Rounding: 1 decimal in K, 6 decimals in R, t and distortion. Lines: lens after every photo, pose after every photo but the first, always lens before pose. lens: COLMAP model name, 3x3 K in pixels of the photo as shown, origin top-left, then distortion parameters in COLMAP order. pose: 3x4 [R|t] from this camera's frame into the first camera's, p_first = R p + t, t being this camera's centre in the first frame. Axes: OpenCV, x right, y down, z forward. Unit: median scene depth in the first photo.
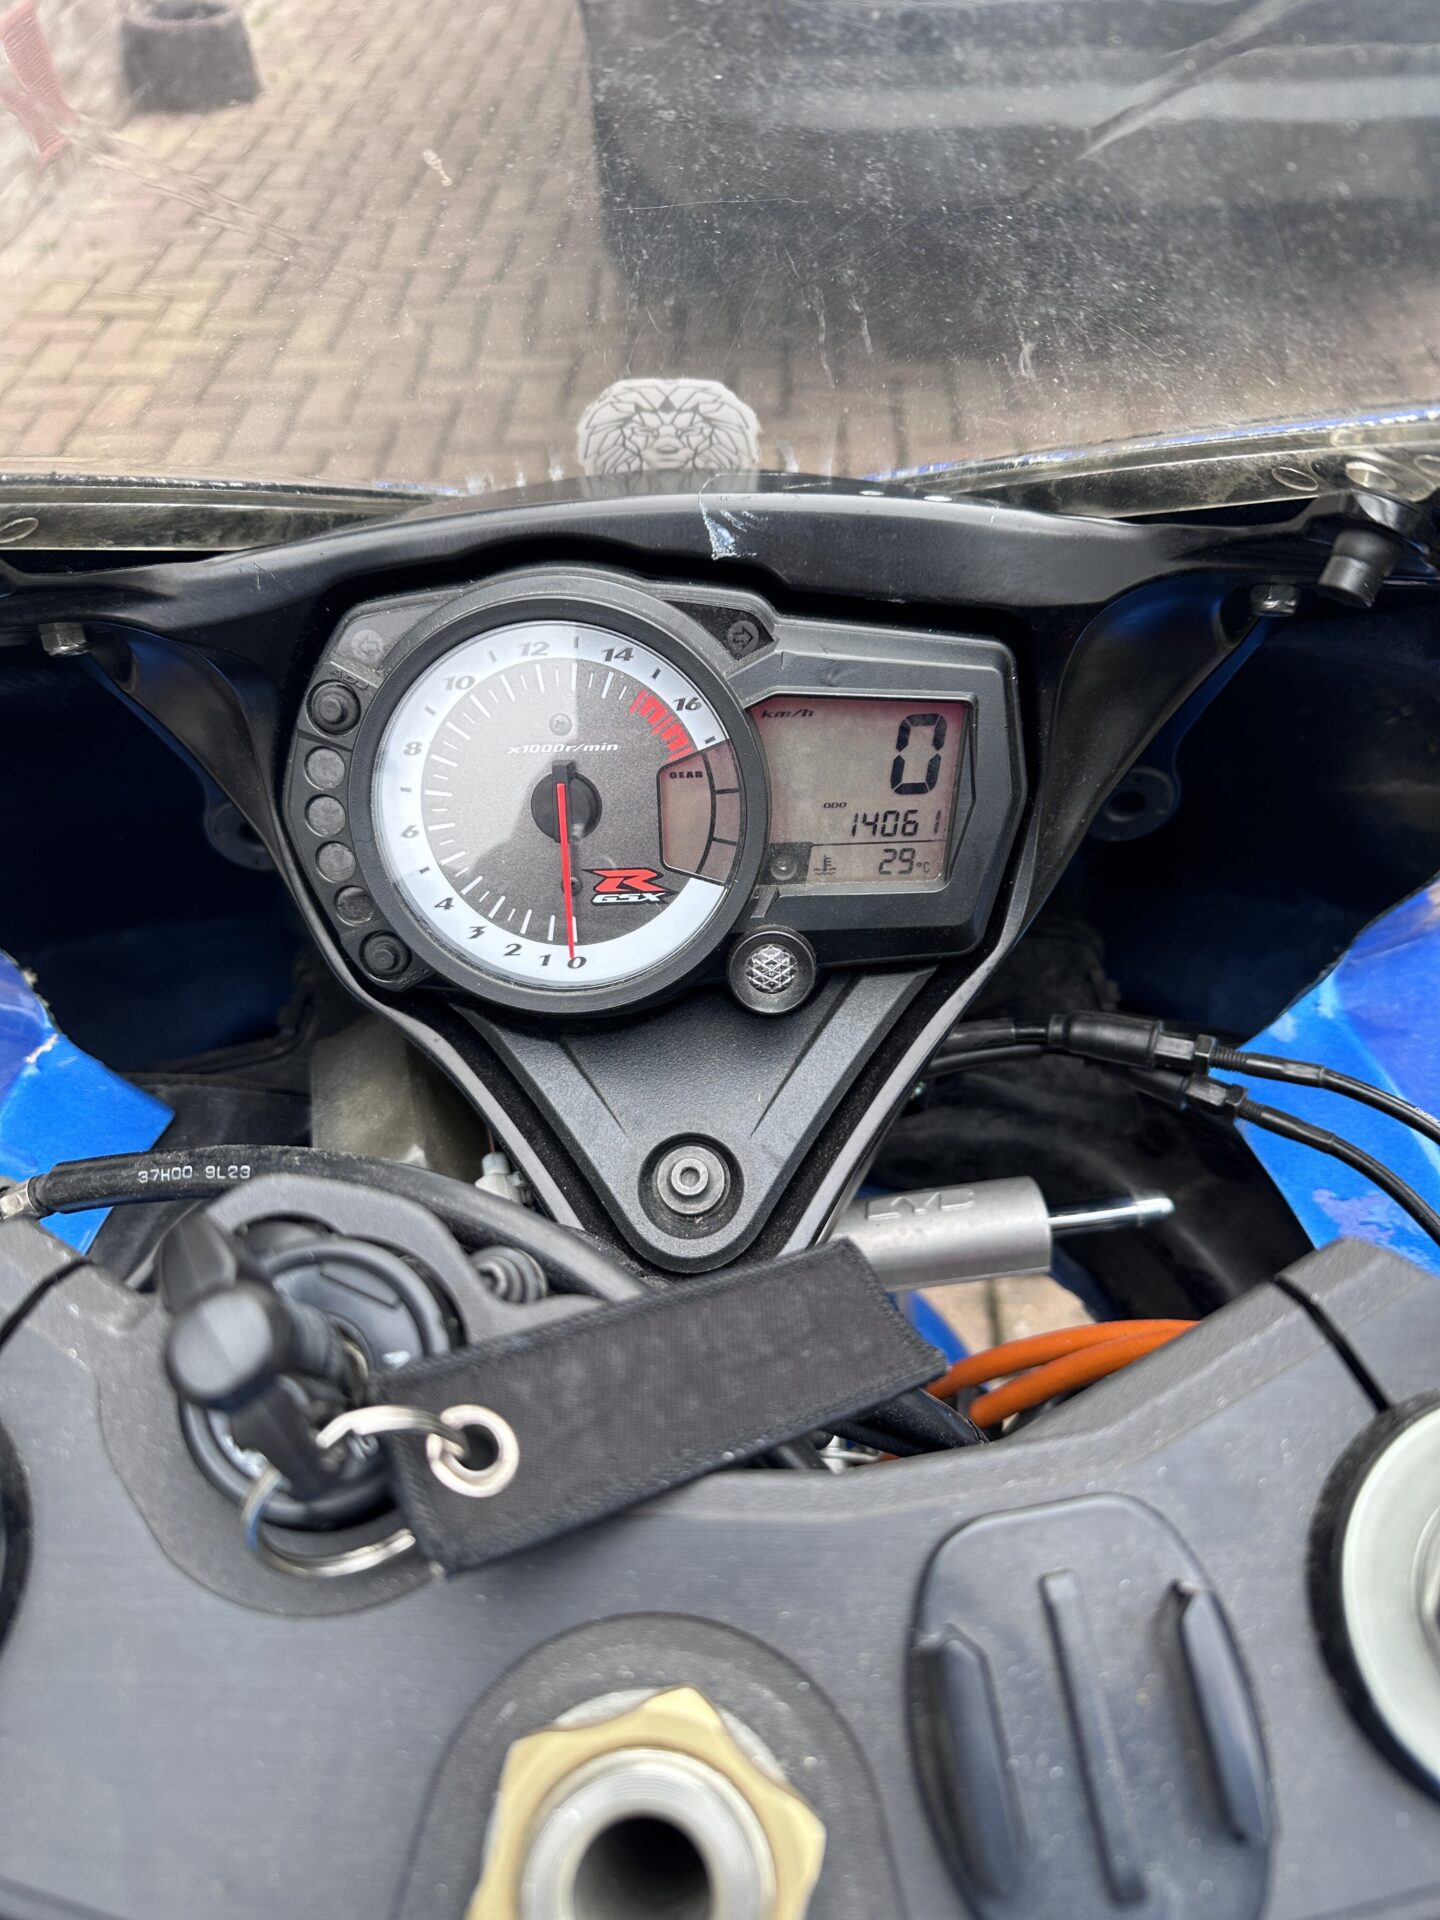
lens RADIAL K [[1364.9, 0, 719.9], [0, 1364.9, 952.3], [0, 0, 1]] dist [0.000290, -0.014468]
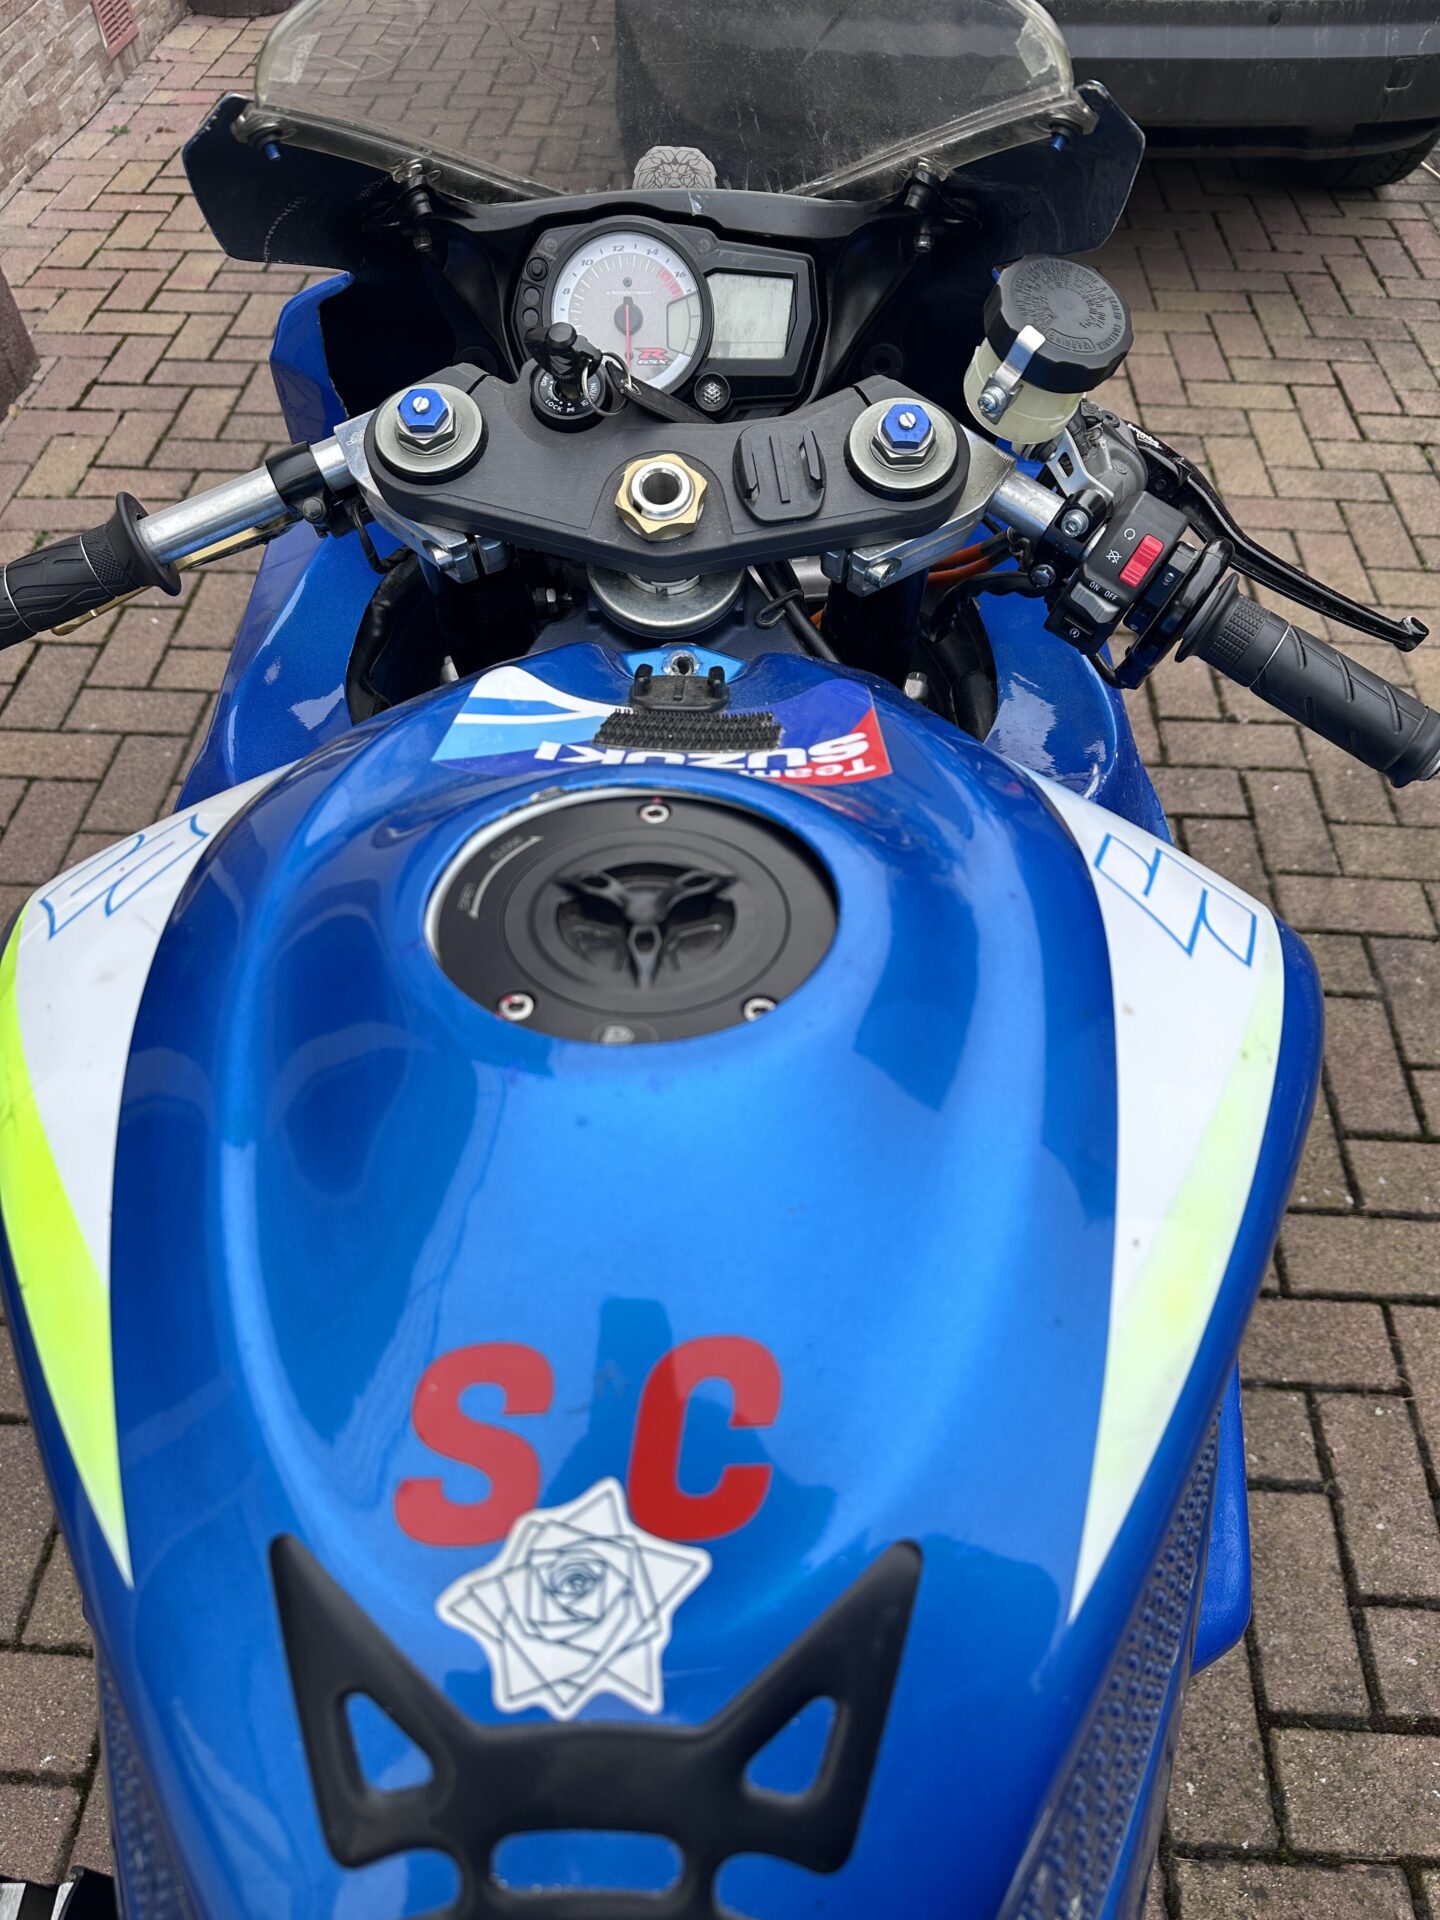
lens RADIAL K [[1364.9, 0, 719.8], [0, 1364.9, 967.5], [0, 0, 1]] dist [0.000290, -0.014468]
pose [[0.999449, 0.030378, 0.013403, 0.045491], [-0.031002, 0.998311, 0.049123, 0.819474], [-0.011888, -0.049511, 0.998703, -1.317377]]
